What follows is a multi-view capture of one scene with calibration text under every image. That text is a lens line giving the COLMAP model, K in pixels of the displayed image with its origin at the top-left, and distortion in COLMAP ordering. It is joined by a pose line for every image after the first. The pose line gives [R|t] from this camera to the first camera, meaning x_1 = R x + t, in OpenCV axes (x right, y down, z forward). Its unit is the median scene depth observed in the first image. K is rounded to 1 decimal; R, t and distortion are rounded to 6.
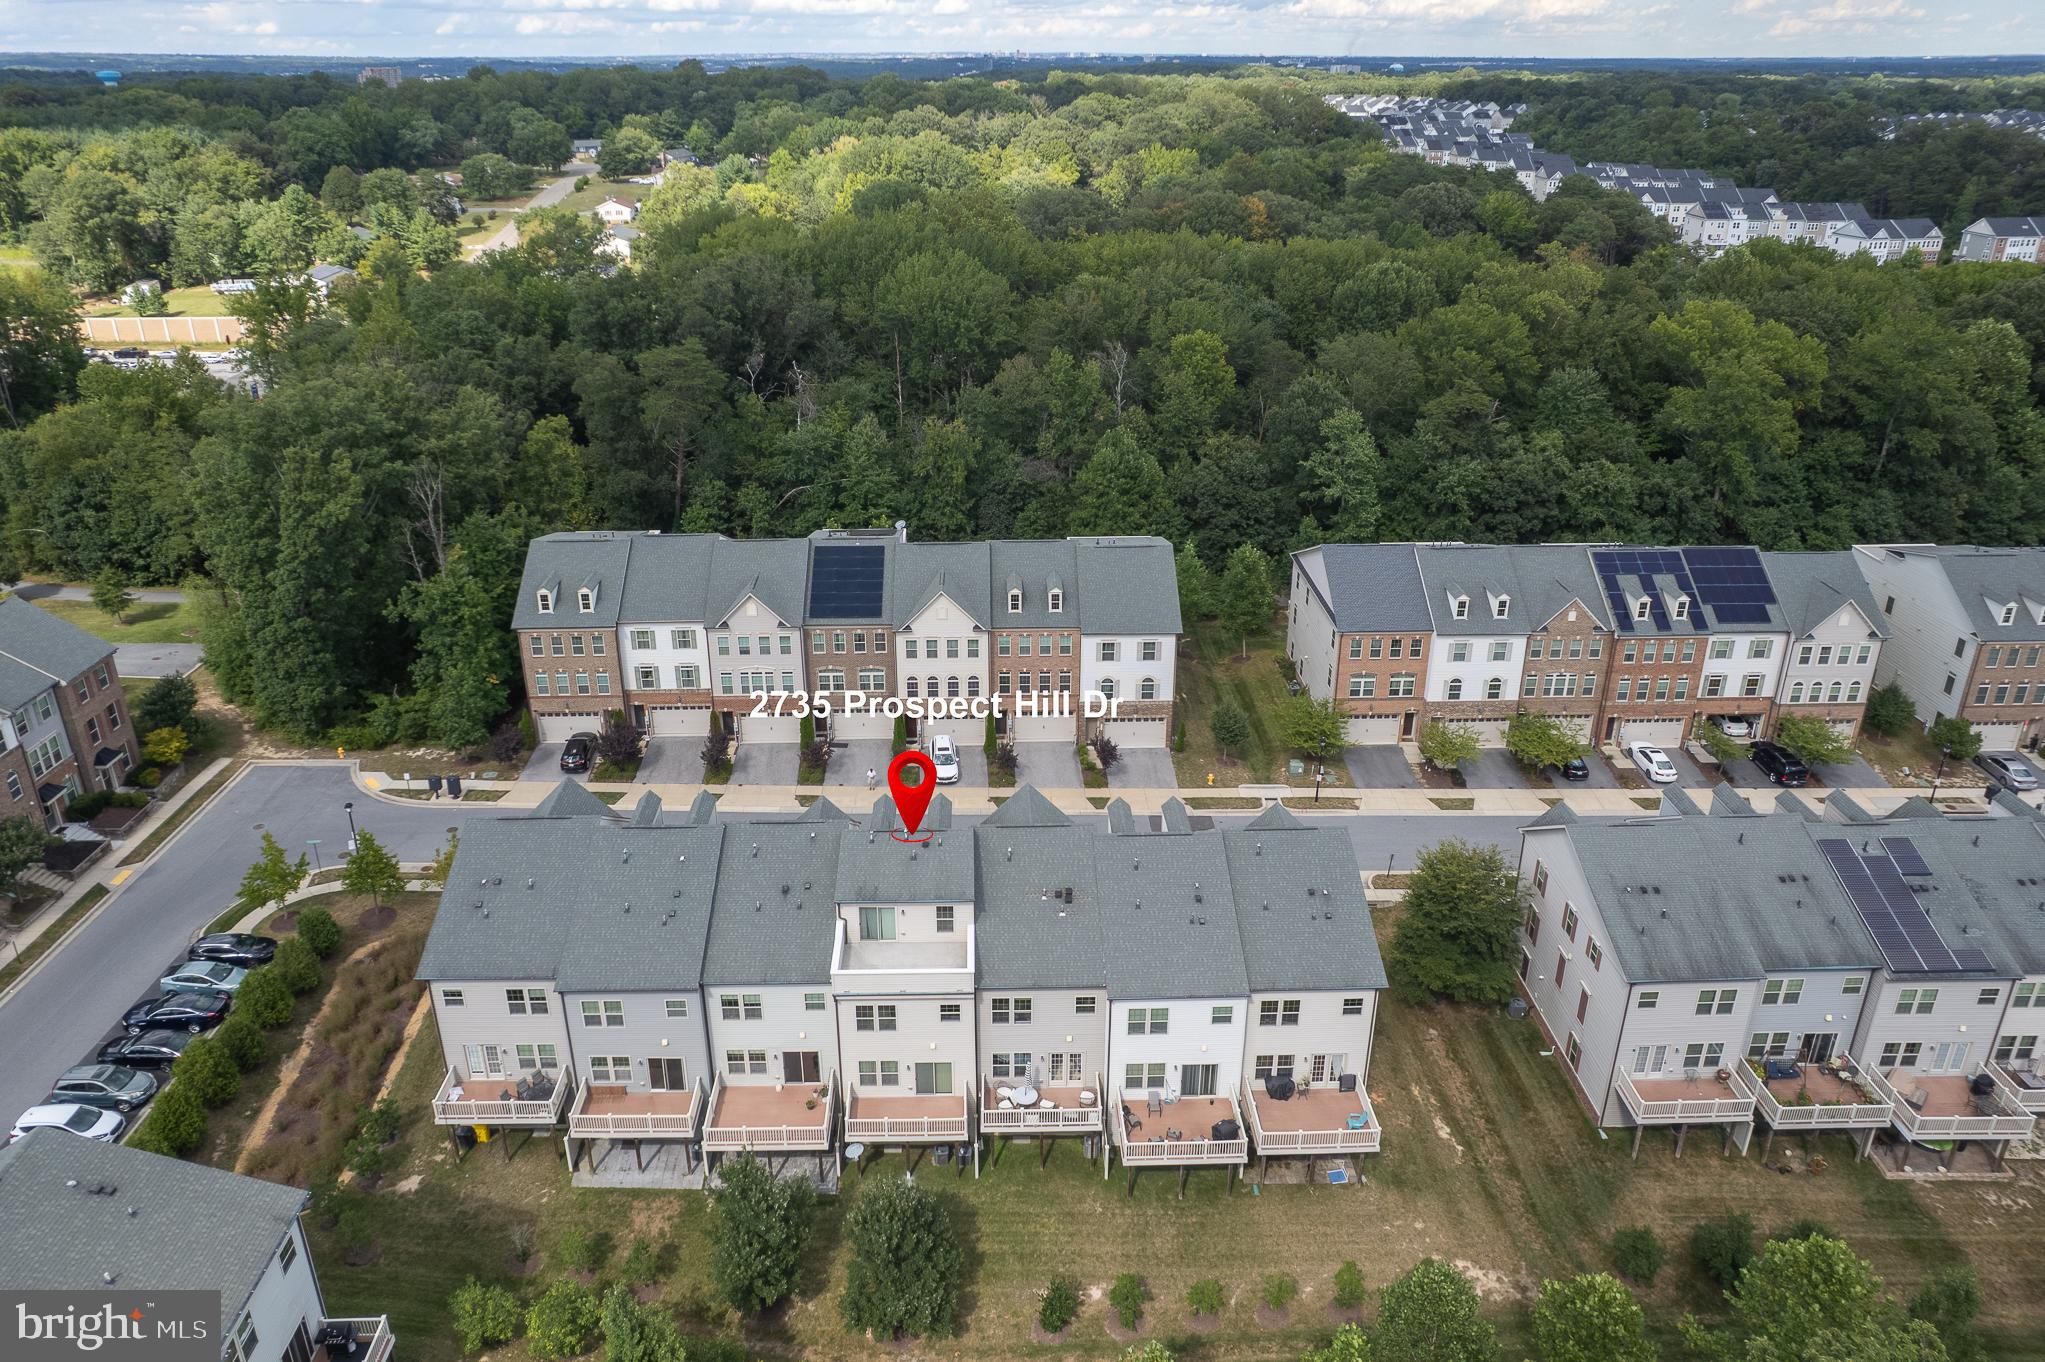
lens RADIAL K [[1300.2, 0, 987.5], [0, 1300.2, 591.9], [0, 0, 1]] dist [-0.063872, 0.042394]
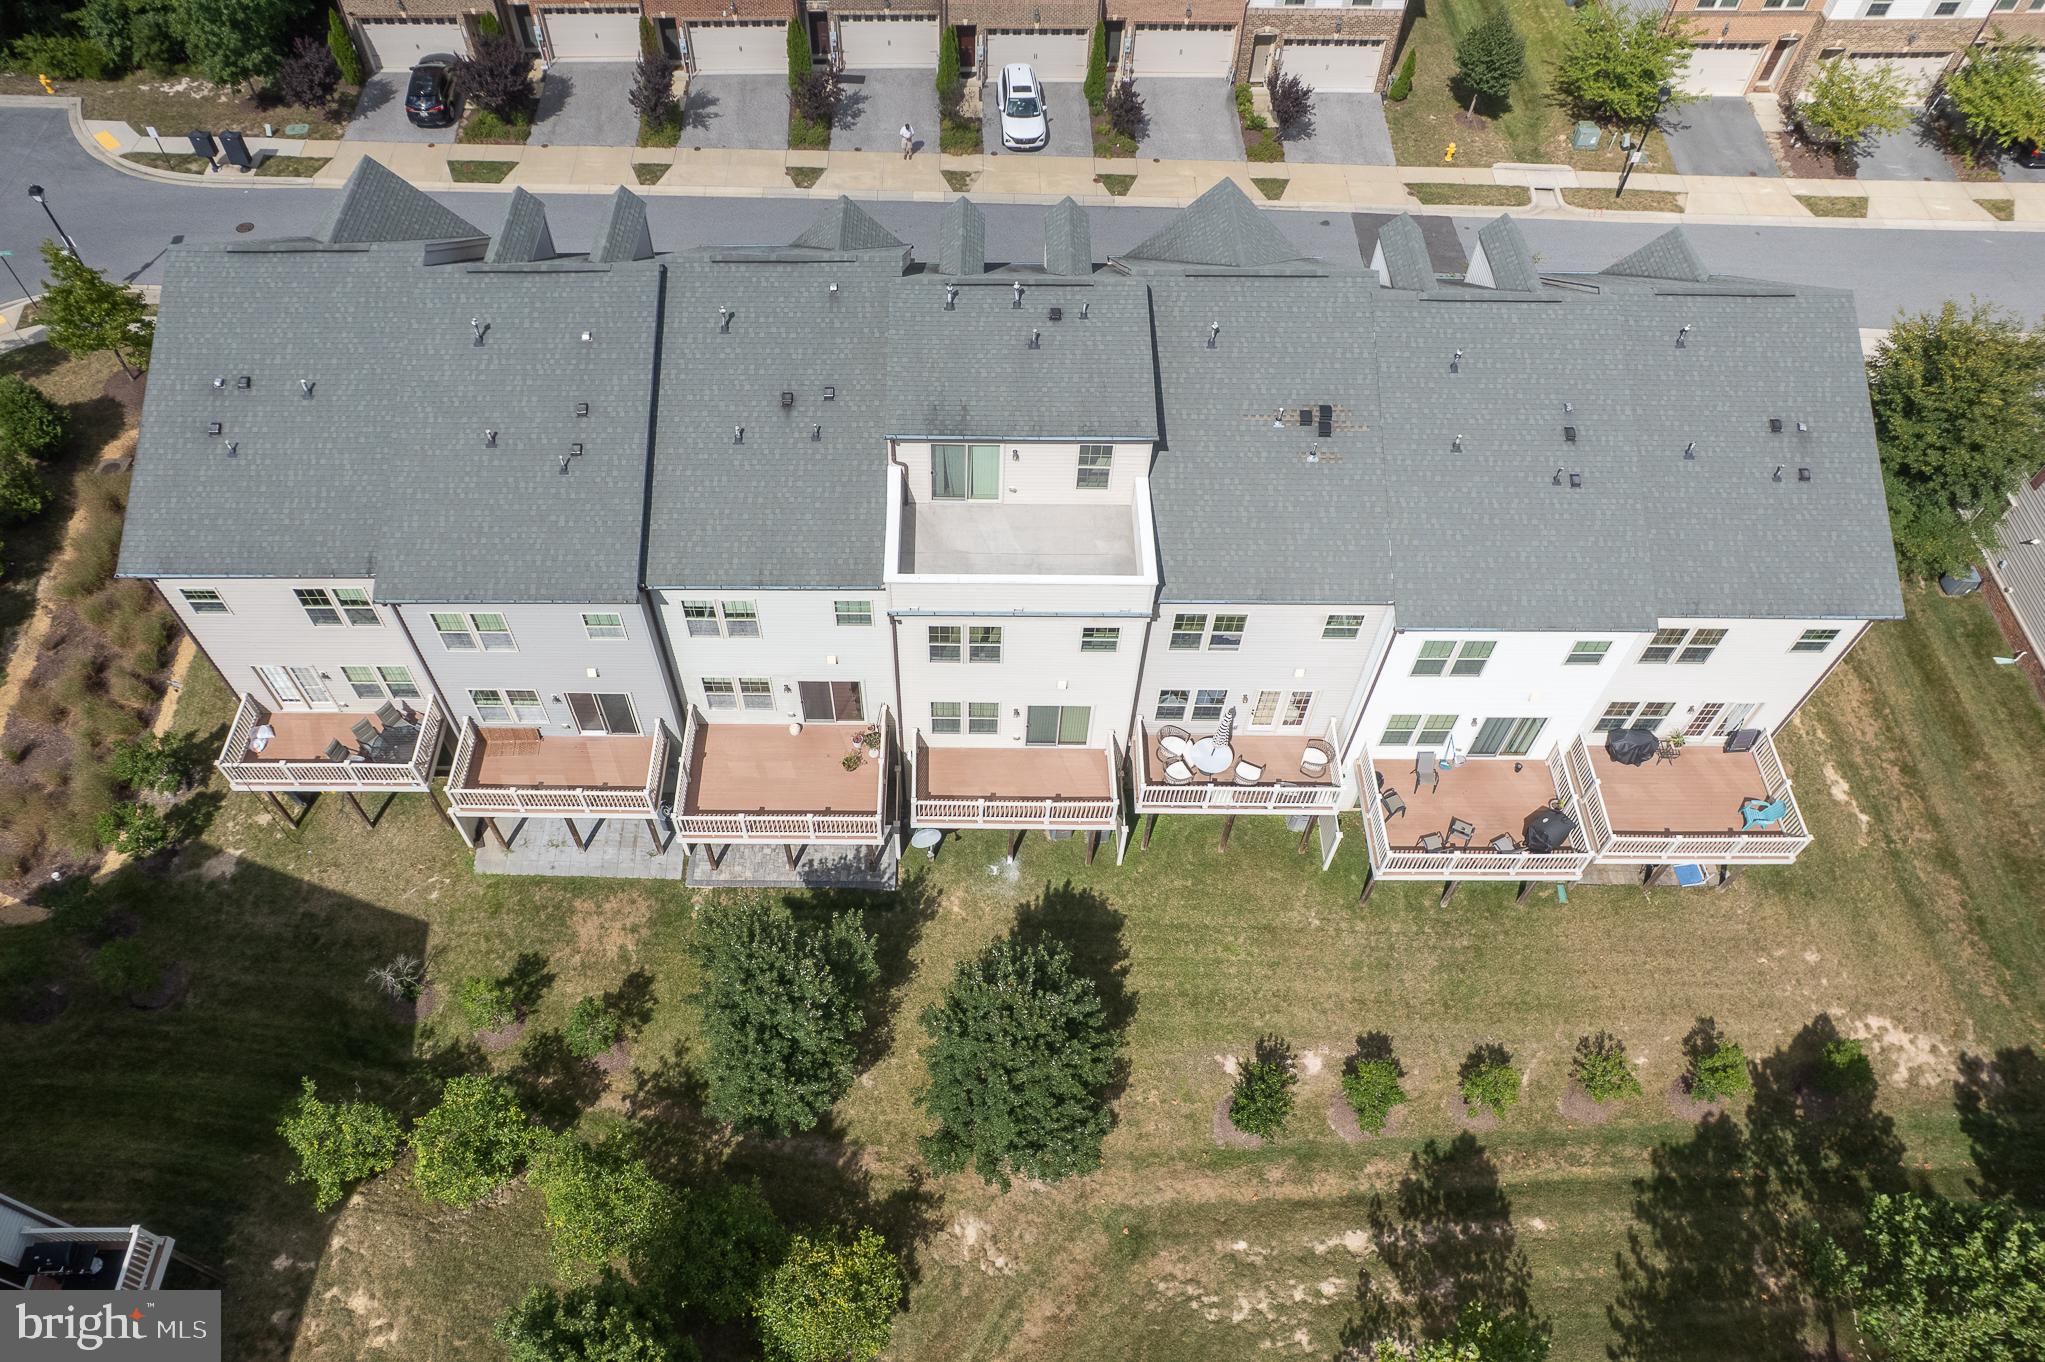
lens RADIAL K [[1354.2, 0, 960.8], [0, 1354.2, 740.3], [0, 0, 1]] dist [-0.063401, 0.048054]
pose [[0.999717, 0.020902, -0.011401, -0.078067], [-0.011018, 0.830627, 0.556720, 0.039954], [0.021107, -0.556437, 0.830622, 0.479736]]
